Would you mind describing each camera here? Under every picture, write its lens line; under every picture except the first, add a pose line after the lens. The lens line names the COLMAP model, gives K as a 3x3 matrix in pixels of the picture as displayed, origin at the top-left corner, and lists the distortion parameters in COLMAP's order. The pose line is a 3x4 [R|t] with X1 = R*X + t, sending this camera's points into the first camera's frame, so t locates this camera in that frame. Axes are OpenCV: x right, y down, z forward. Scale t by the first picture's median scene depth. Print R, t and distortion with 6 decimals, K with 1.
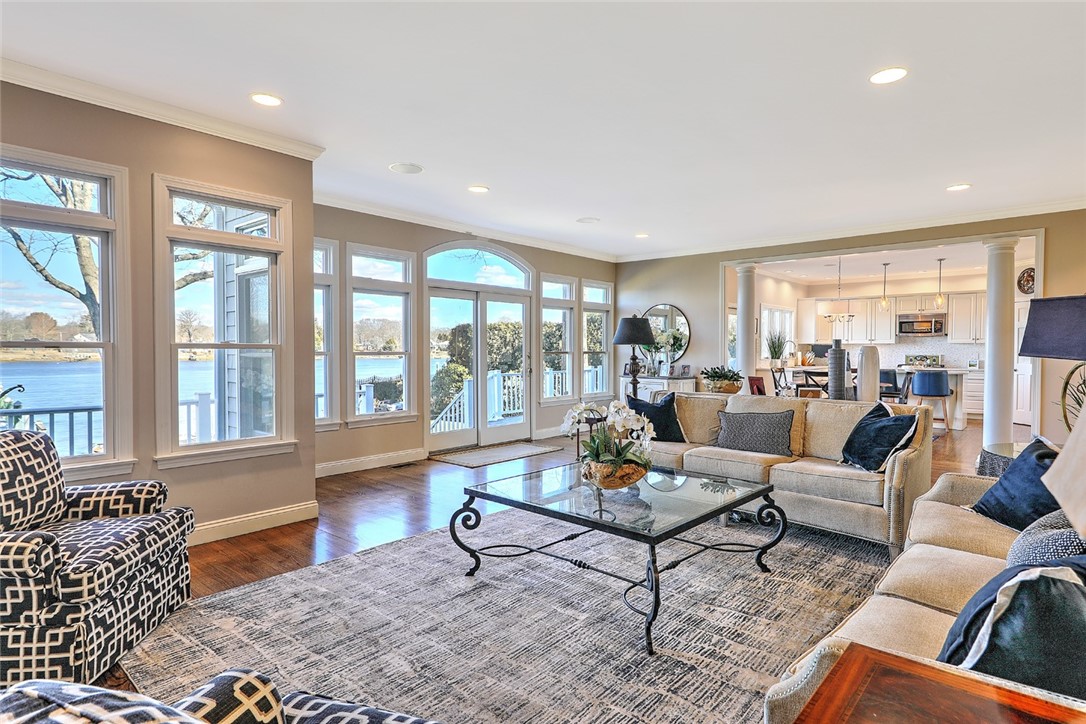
lens RADIAL K [[576.1, 0, 546.4], [0, 576.1, 362.6], [0, 0, 1]] dist [0.009916, 0.000436]
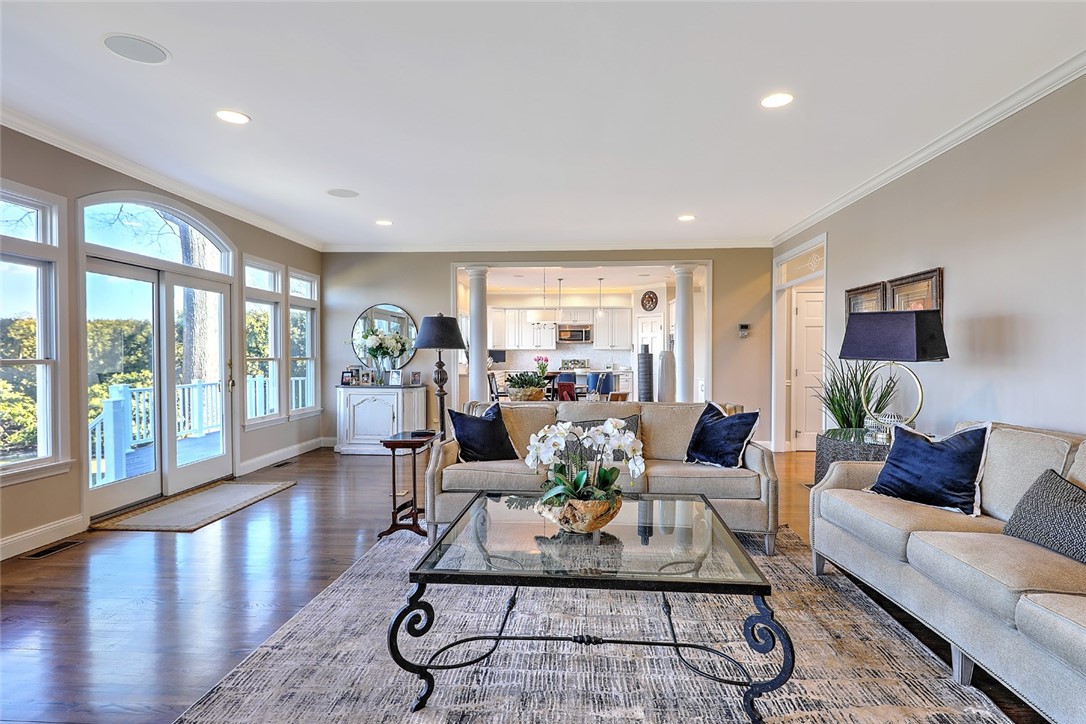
lens RADIAL K [[576.1, 0, 545.6], [0, 576.1, 366.6], [0, 0, 1]] dist [0.009916, 0.000436]
pose [[0.792440, -0.014957, 0.609766, -0.200705], [0.017151, 0.999850, 0.002236, -0.003863], [-0.609708, 0.008686, 0.792578, 0.200285]]
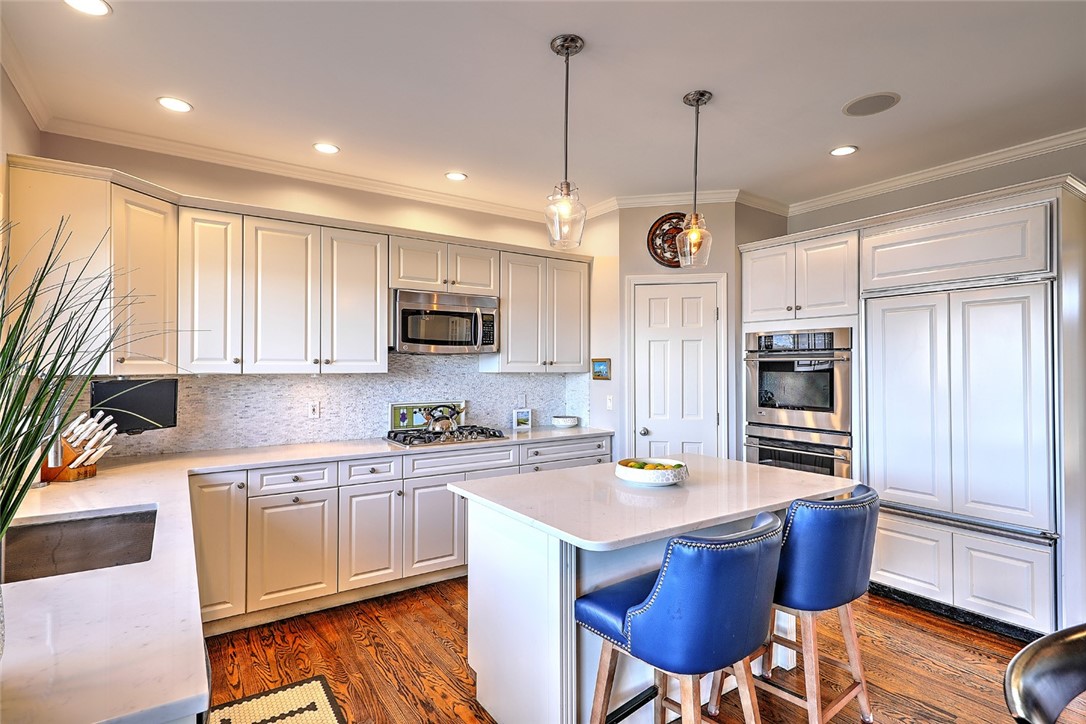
lens RADIAL K [[559.6, 0, 547.0], [0, 559.6, 361.0], [0, 0, 1]] dist [-0.003337, -0.000763]
pose [[0.247327, 0.002957, 0.968928, 0.574826], [0.025199, 0.999637, -0.009483, -0.064632], [-0.968604, 0.026762, 0.247162, 1.531113]]
